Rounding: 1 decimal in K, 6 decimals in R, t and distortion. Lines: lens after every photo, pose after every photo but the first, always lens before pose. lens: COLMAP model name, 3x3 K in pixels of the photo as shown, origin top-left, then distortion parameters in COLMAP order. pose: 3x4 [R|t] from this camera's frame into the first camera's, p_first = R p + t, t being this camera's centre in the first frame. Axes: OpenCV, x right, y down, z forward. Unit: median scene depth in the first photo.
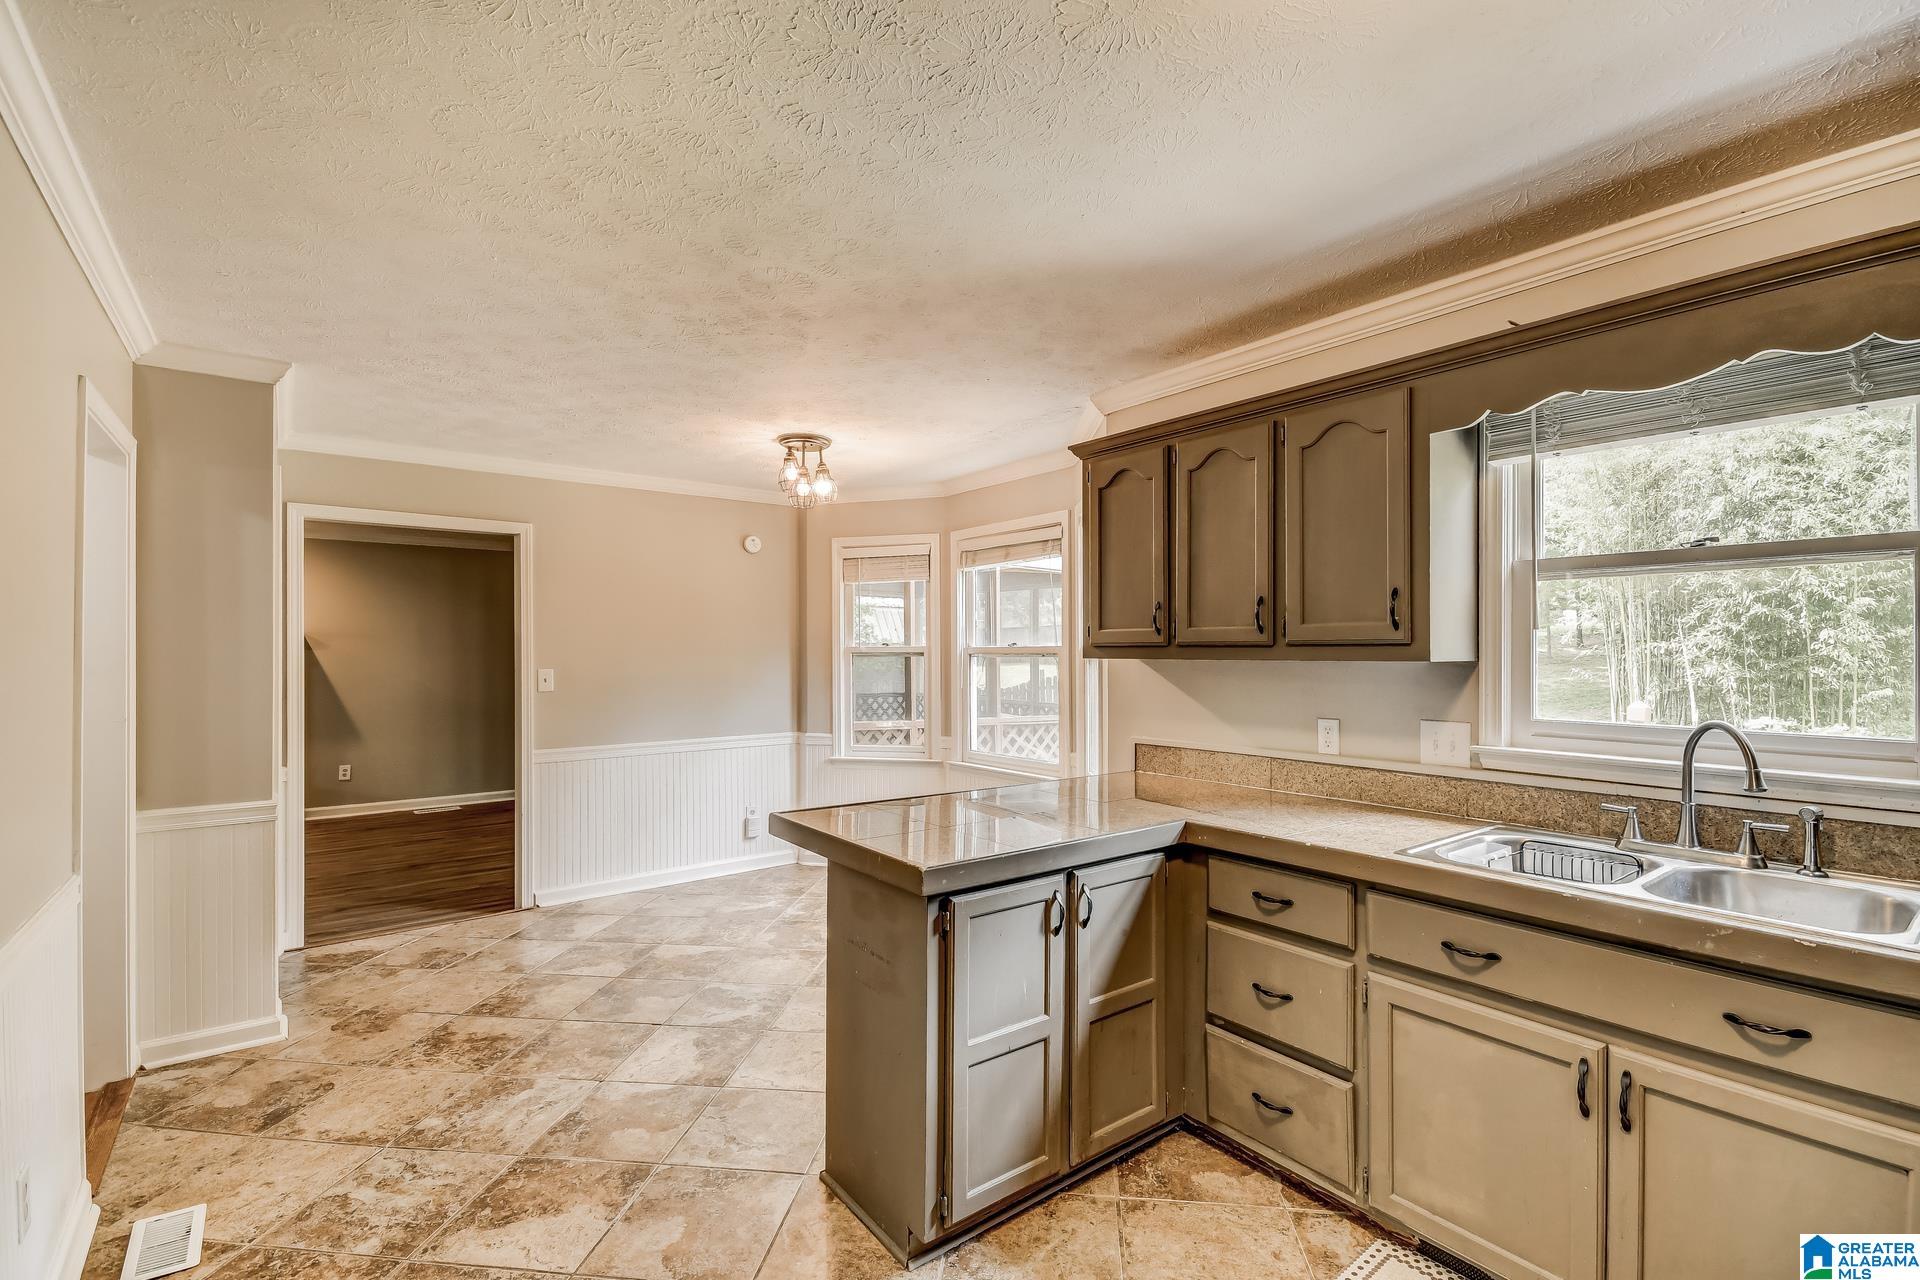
lens RADIAL K [[877.8, 0, 962.3], [0, 877.8, 640.7], [0, 0, 1]] dist [0.016782, -0.013086]
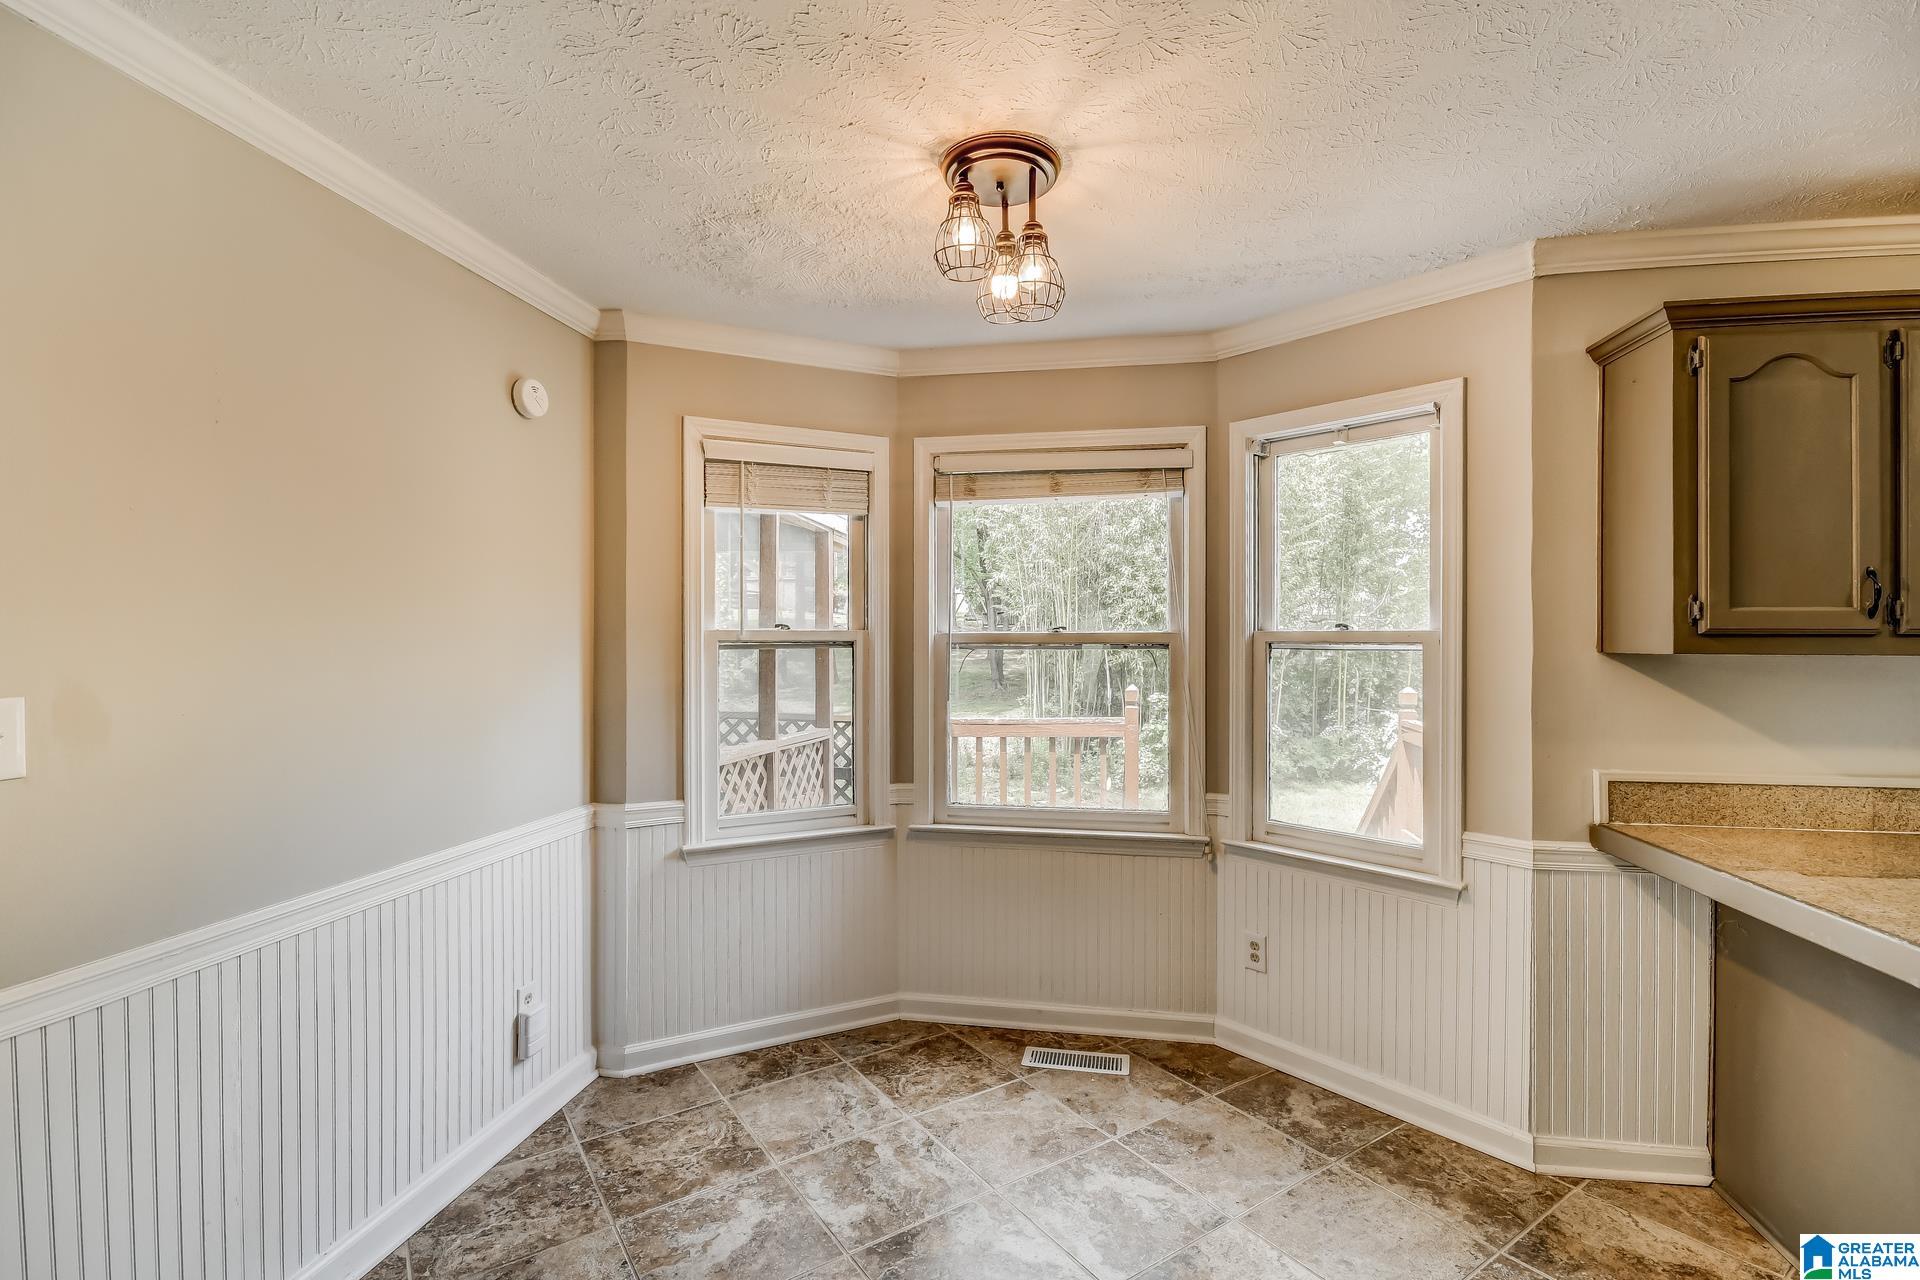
lens RADIAL K [[877.8, 0, 962.3], [0, 877.8, 640.7], [0, 0, 1]] dist [0.016782, -0.013086]
pose [[0.736628, 0.002172, 0.676295, -0.440181], [-0.011666, 0.999887, 0.009496, 0.007381], [-0.676197, -0.014885, 0.736570, 0.607119]]
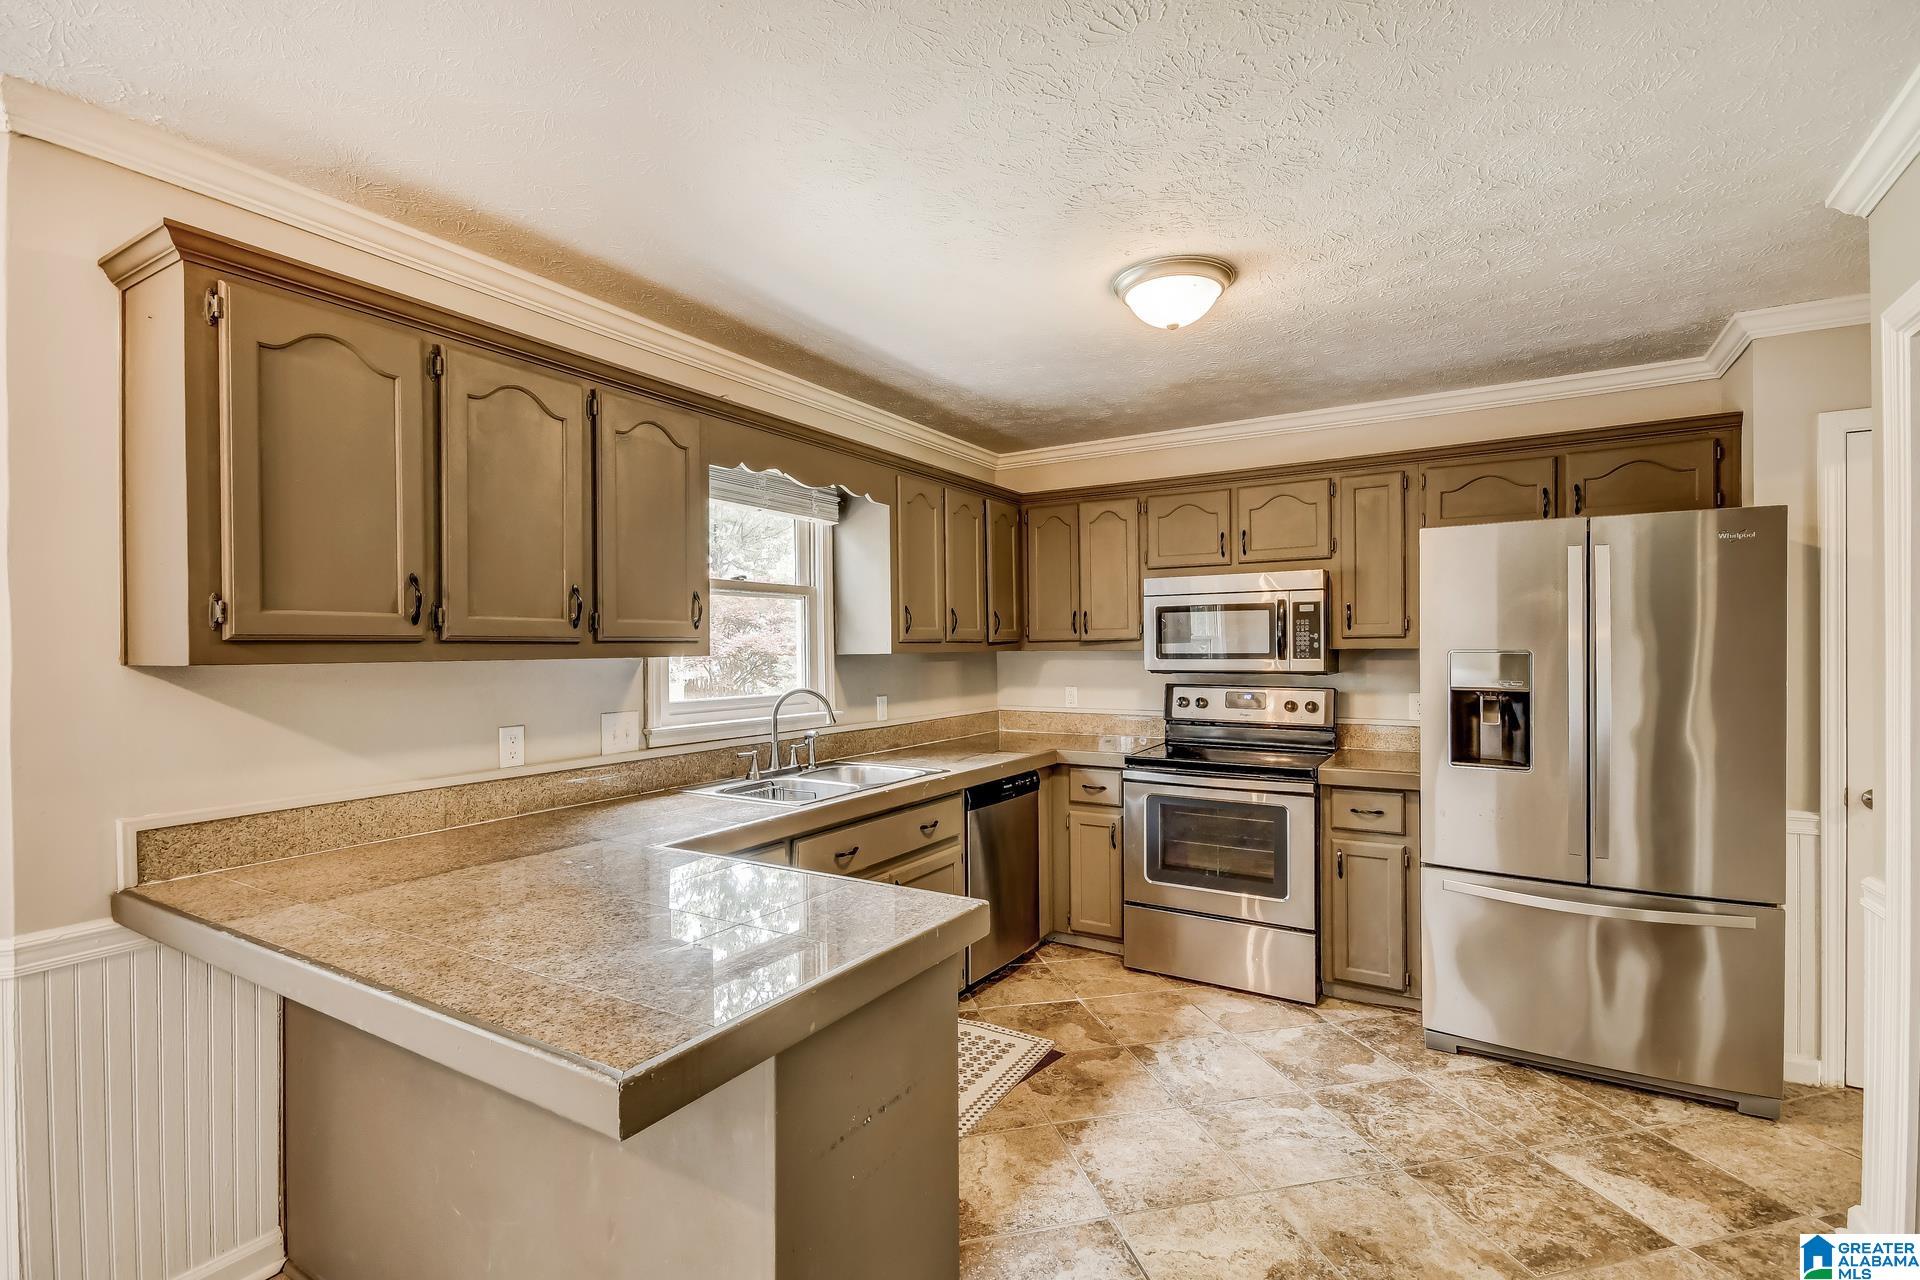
lens RADIAL K [[877.8, 0, 962.3], [0, 877.8, 640.7], [0, 0, 1]] dist [0.016782, -0.013086]
pose [[-0.371612, 0.004890, 0.928375, -0.330476], [-0.006434, 0.999949, -0.007842, 0.004928], [-0.928366, -0.008887, -0.371561, 0.539682]]
